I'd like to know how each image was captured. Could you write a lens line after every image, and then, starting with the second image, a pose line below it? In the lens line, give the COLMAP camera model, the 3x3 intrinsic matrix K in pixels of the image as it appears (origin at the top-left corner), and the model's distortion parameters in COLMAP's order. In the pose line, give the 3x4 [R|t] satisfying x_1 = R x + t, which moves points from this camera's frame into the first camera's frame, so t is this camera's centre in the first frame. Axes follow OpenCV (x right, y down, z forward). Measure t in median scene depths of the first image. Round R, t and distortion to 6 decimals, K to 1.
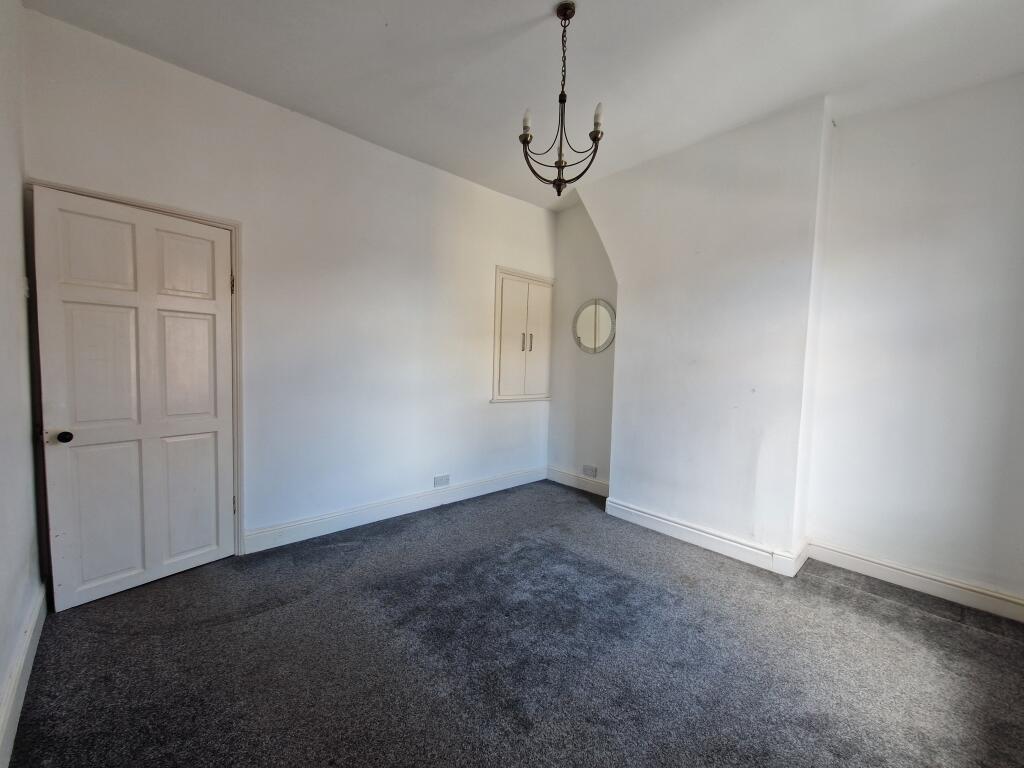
lens RADIAL K [[412.1, 0, 512.9], [0, 412.1, 388.0], [0, 0, 1]] dist [0.001138, -0.000242]
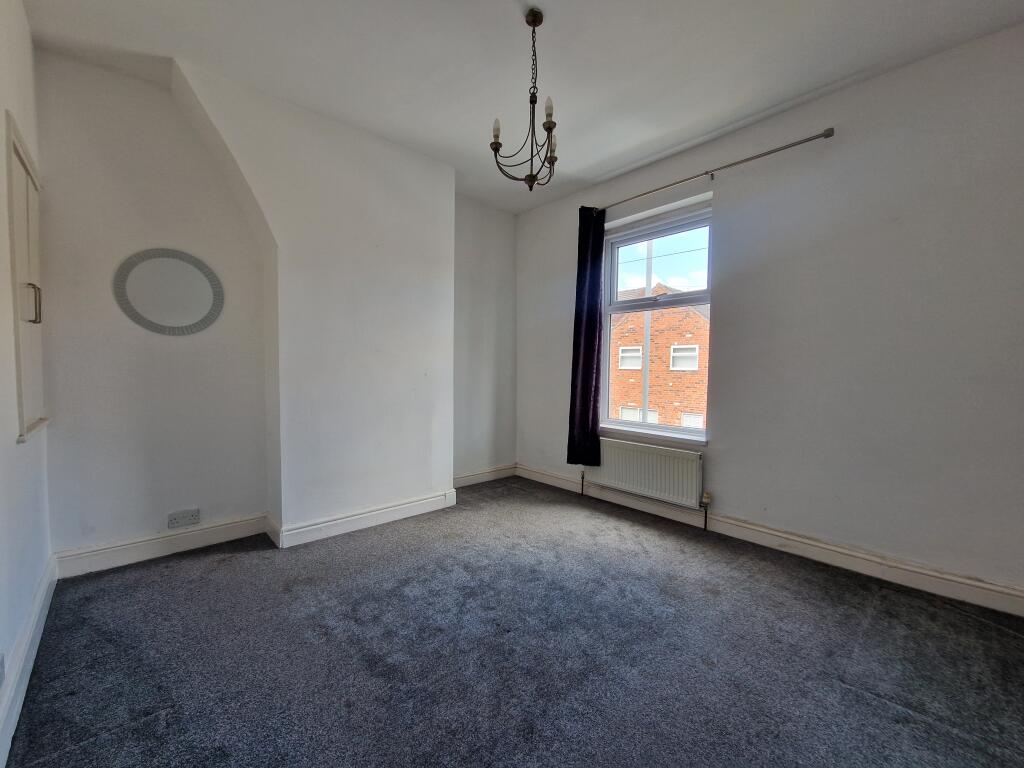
lens RADIAL K [[412.1, 0, 512.9], [0, 412.1, 388.0], [0, 0, 1]] dist [0.001138, -0.000242]
pose [[0.024794, -0.082027, 0.996322, -0.618753], [0.059314, 0.994993, 0.080442, -0.033238], [-0.997931, 0.057102, 0.029535, 0.667873]]
